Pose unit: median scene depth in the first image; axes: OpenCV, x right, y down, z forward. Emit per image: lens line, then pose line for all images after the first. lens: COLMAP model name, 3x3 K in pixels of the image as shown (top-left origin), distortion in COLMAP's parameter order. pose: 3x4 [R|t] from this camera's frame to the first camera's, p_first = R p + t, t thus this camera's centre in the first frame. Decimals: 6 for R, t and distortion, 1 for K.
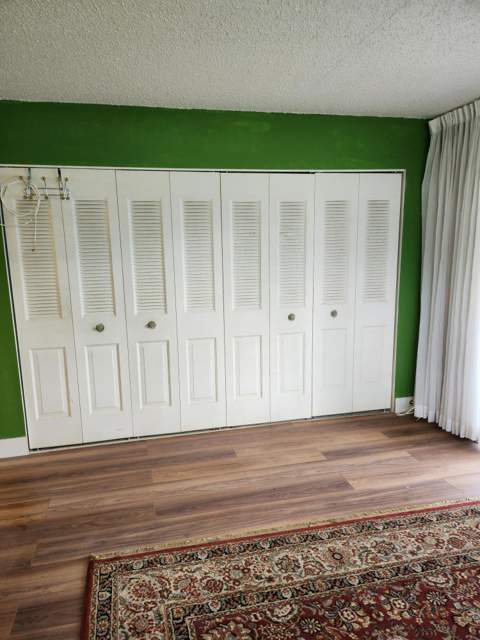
lens RADIAL K [[452.6, 0, 236.6], [0, 452.6, 328.7], [0, 0, 1]] dist [0.070274, -0.082721]
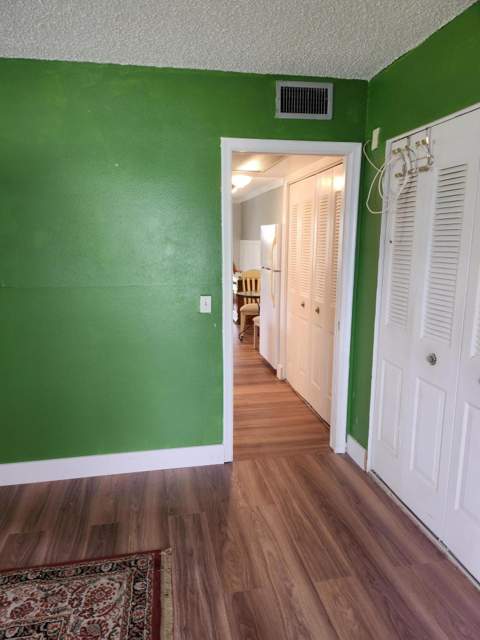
lens RADIAL K [[452.6, 0, 236.6], [0, 452.6, 328.7], [0, 0, 1]] dist [0.070274, -0.082721]
pose [[-0.050009, 0.208989, -0.976639, 0.400534], [-0.184958, 0.959010, 0.214687, -0.148752], [0.981473, 0.191373, -0.009305, 0.782665]]
